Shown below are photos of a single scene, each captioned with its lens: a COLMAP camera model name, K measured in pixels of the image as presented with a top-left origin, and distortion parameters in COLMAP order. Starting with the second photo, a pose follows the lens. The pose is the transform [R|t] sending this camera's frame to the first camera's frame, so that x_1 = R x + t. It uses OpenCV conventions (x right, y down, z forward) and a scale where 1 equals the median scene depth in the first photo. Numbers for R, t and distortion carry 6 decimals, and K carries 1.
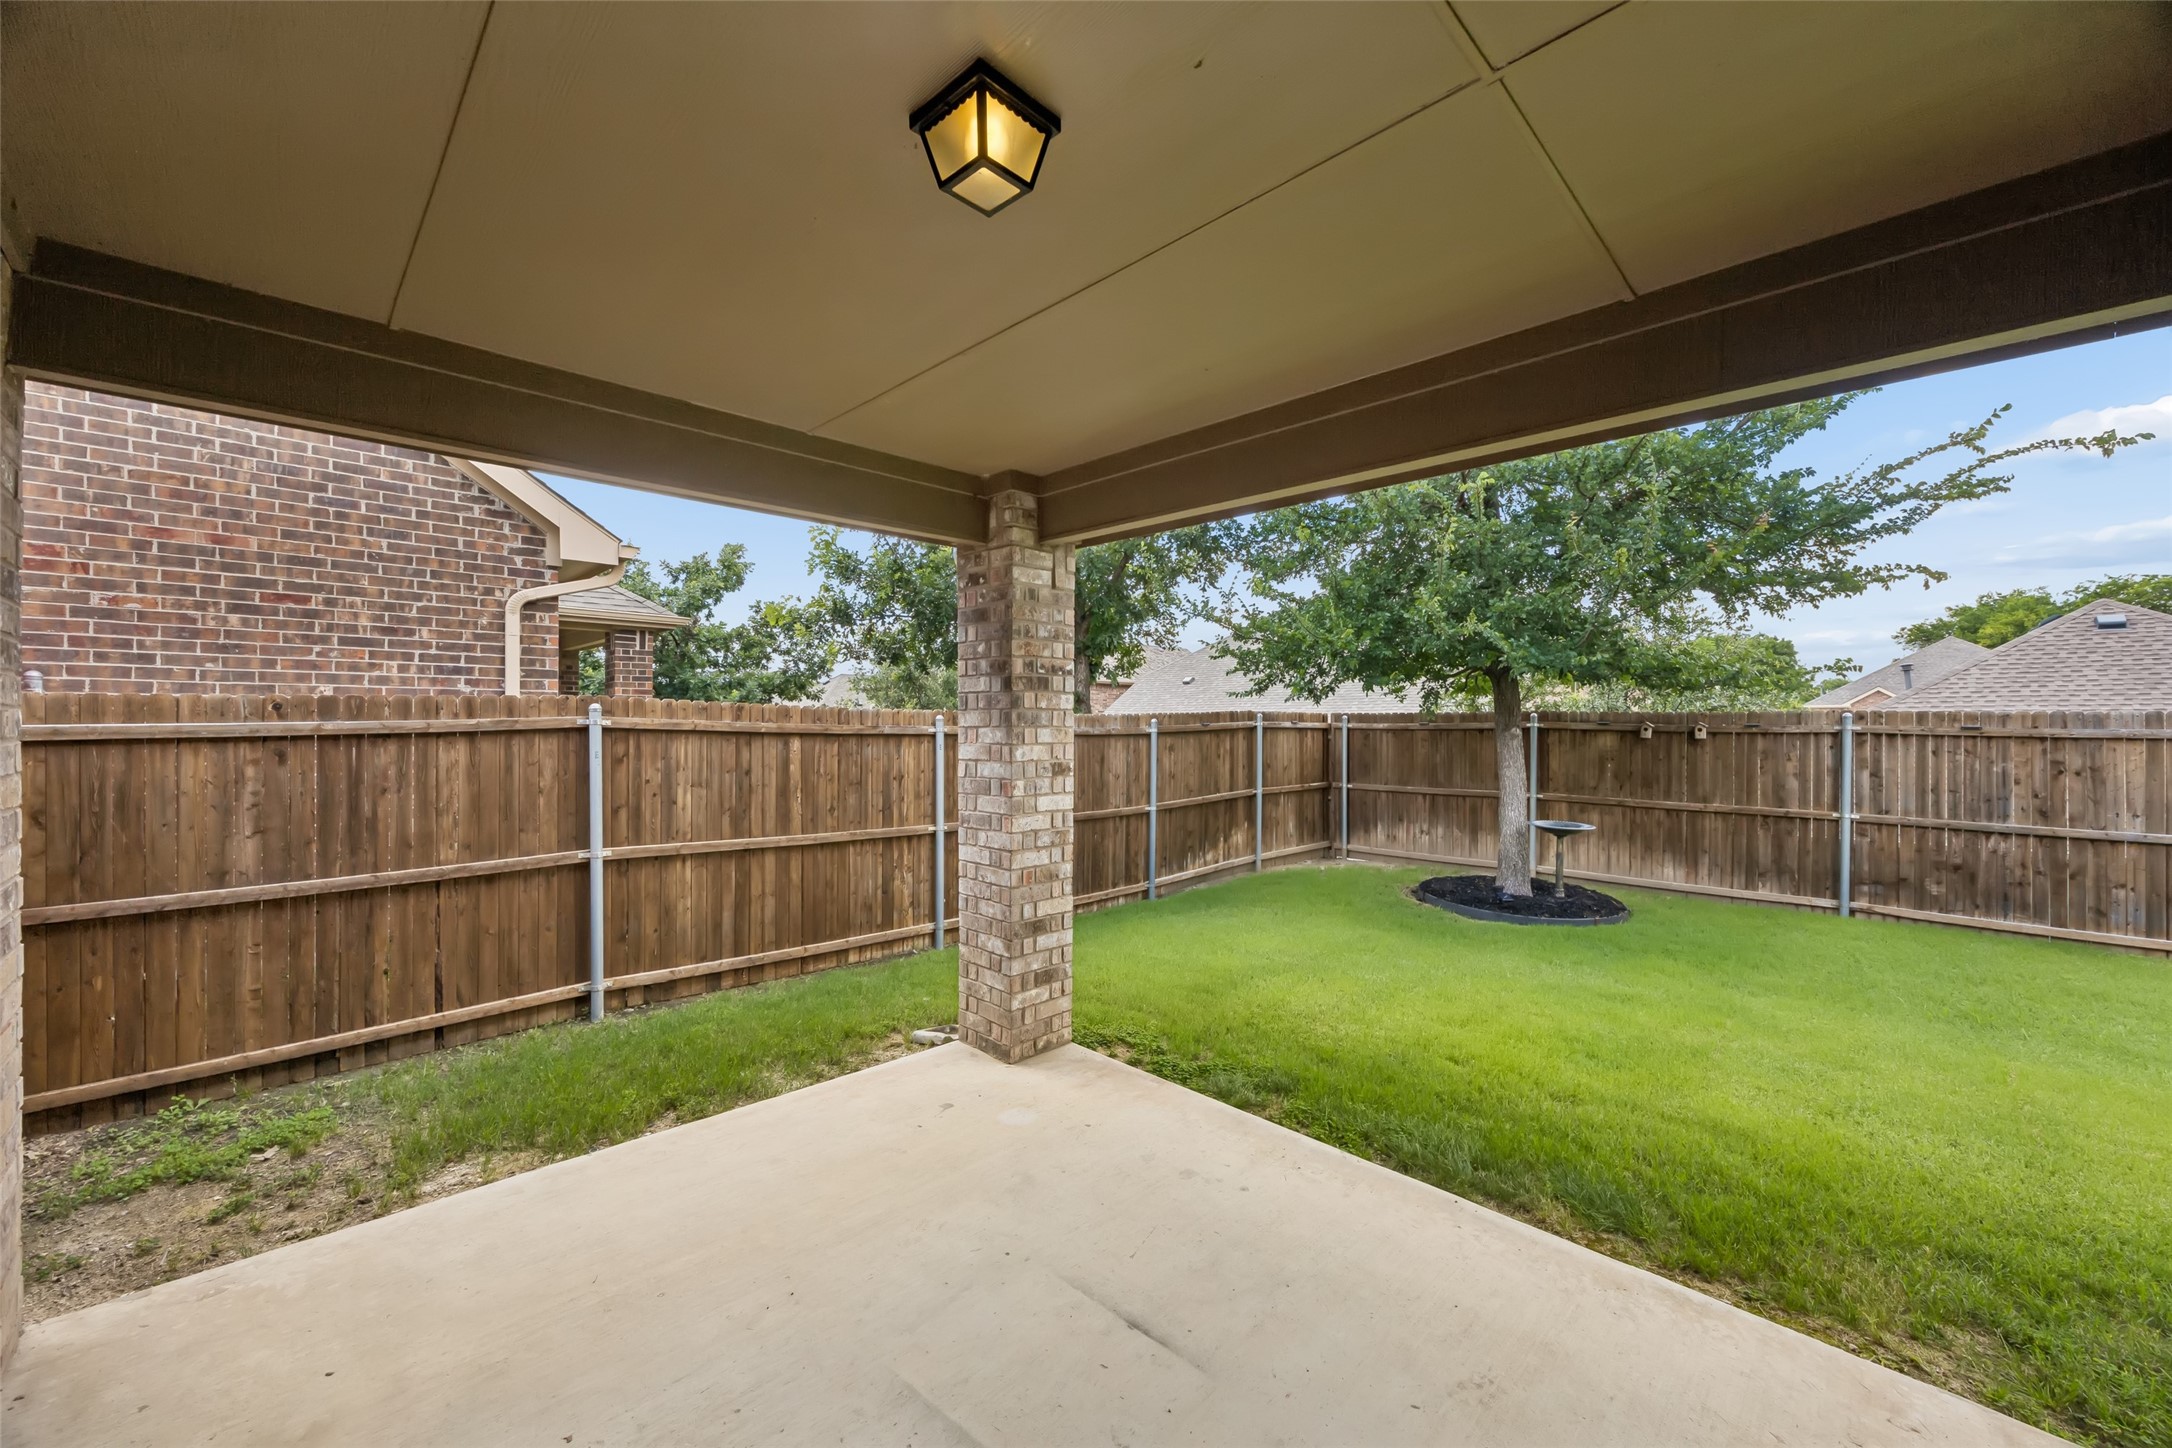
lens RADIAL K [[844.1, 0, 1045.1], [0, 844.1, 723.1], [0, 0, 1]] dist [0.000806, 0.000160]
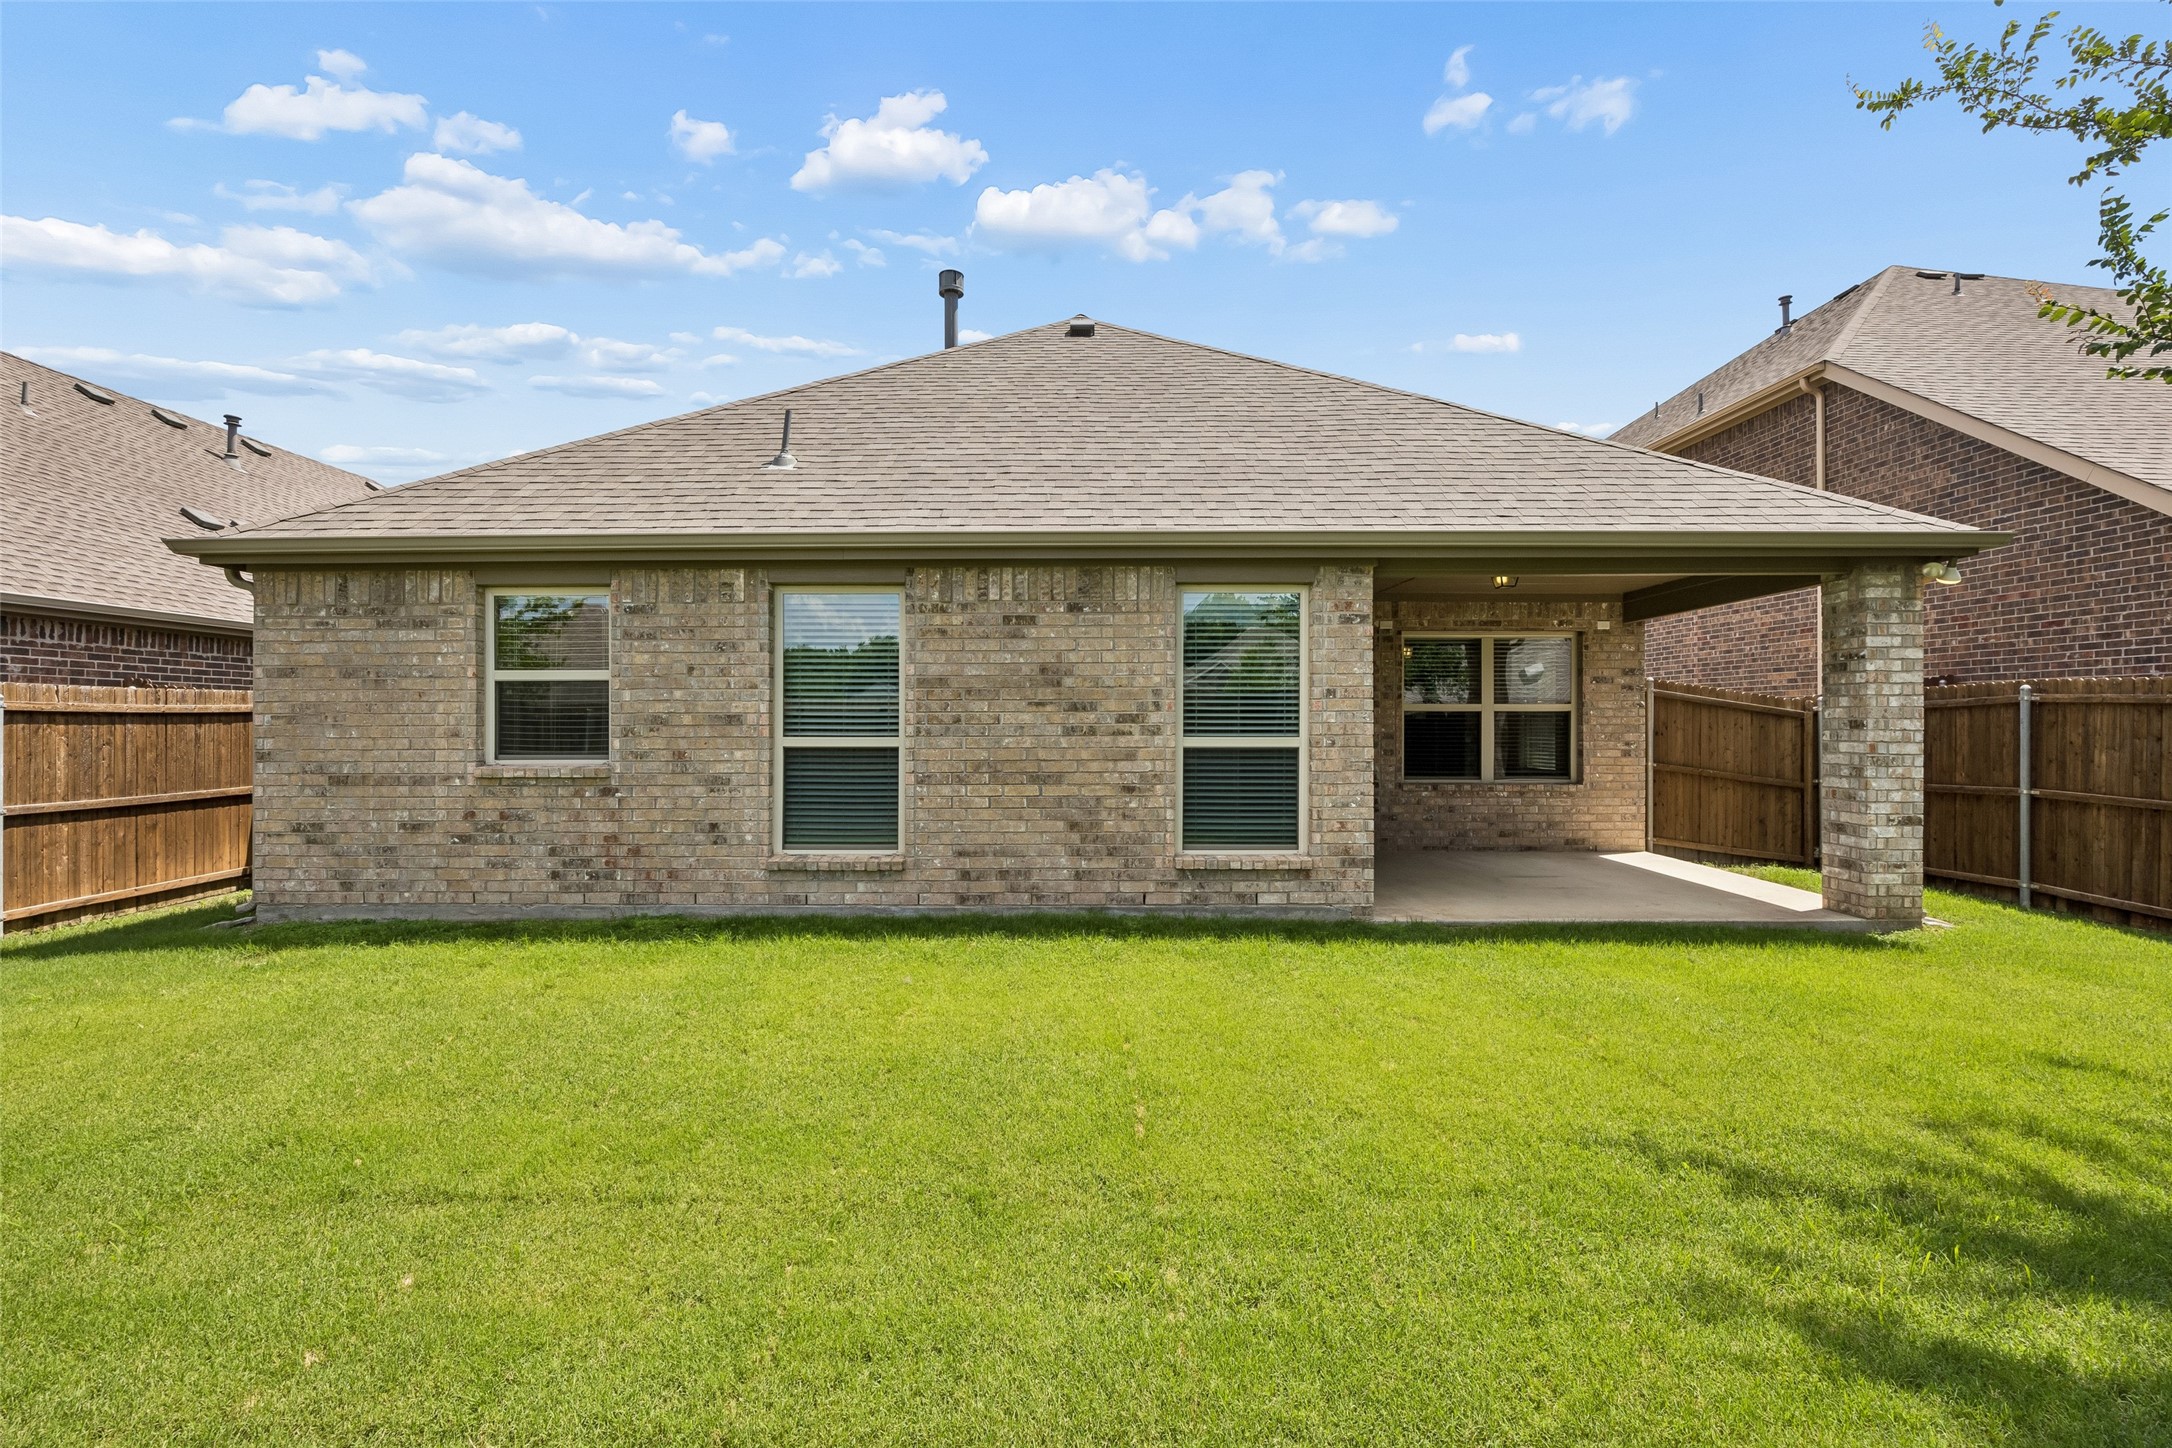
lens RADIAL K [[977.9, 0, 1031.2], [0, 977.9, 730.4], [0, 0, 1]] dist [-0.009752, 0.001418]
pose [[-0.703084, 0.000482, -0.711107, 1.628148], [-0.000519, 0.999999, 0.001190, 0.046940], [0.711107, 0.001206, -0.703083, 0.865245]]
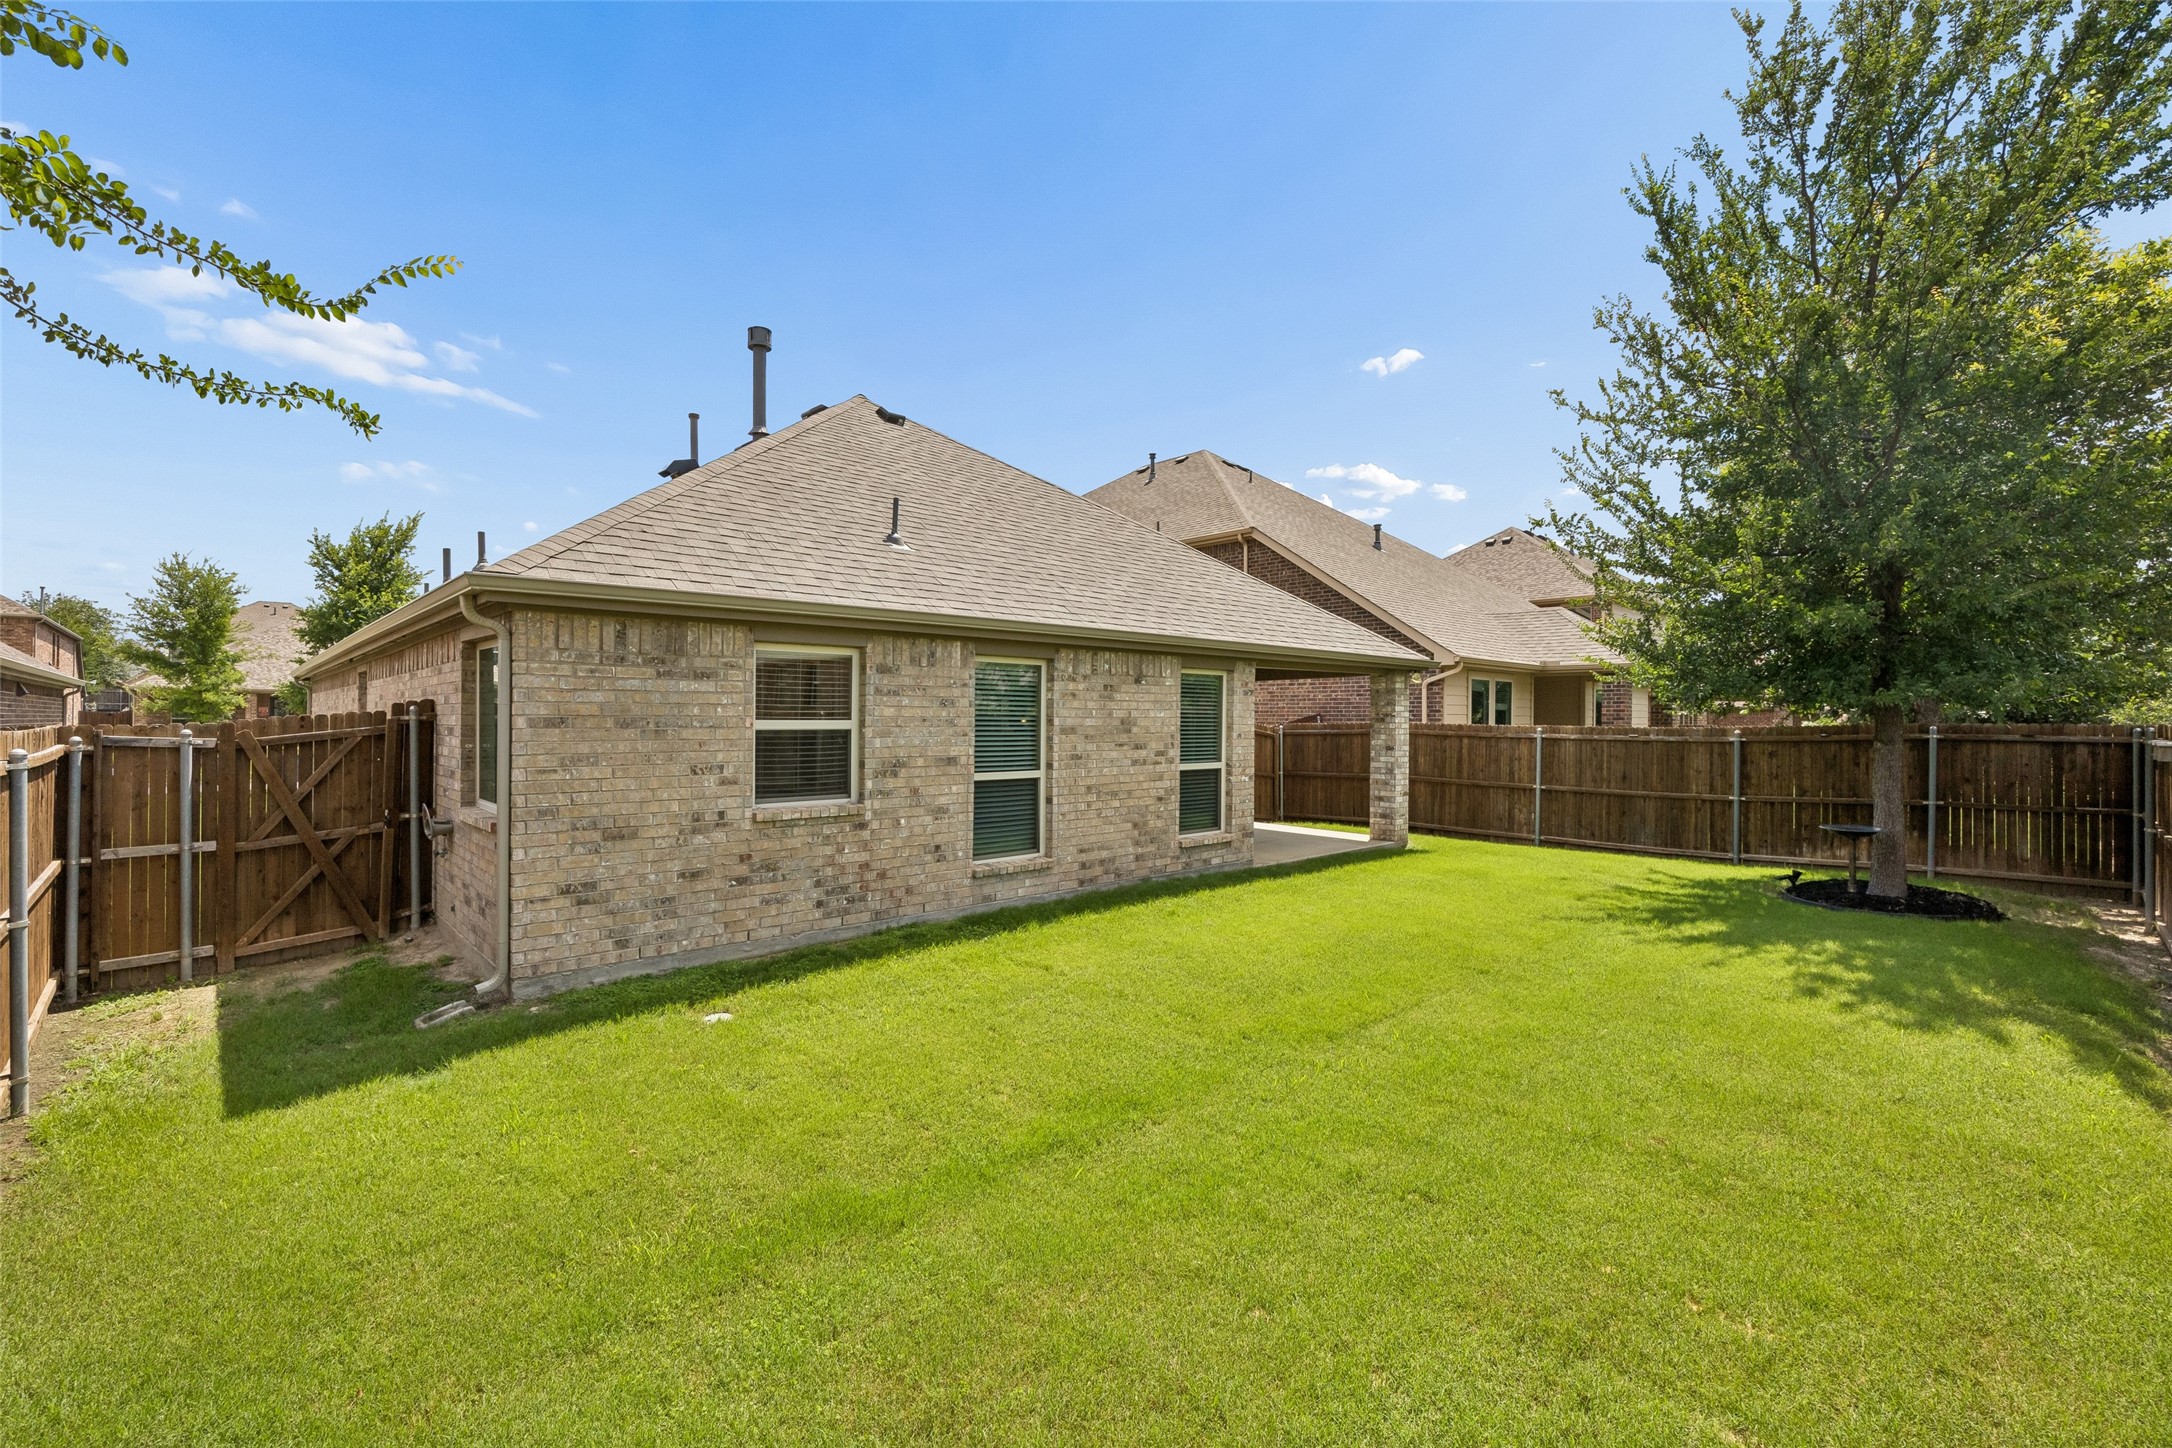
lens RADIAL K [[977.9, 0, 1067.0], [0, 977.9, 718.5], [0, 0, 1]] dist [-0.009752, 0.001418]
pose [[-0.003575, -0.003418, -0.999988, 2.574118], [-0.001415, 0.999993, -0.003413, -0.027804], [0.999993, 0.001403, -0.003580, -0.092511]]
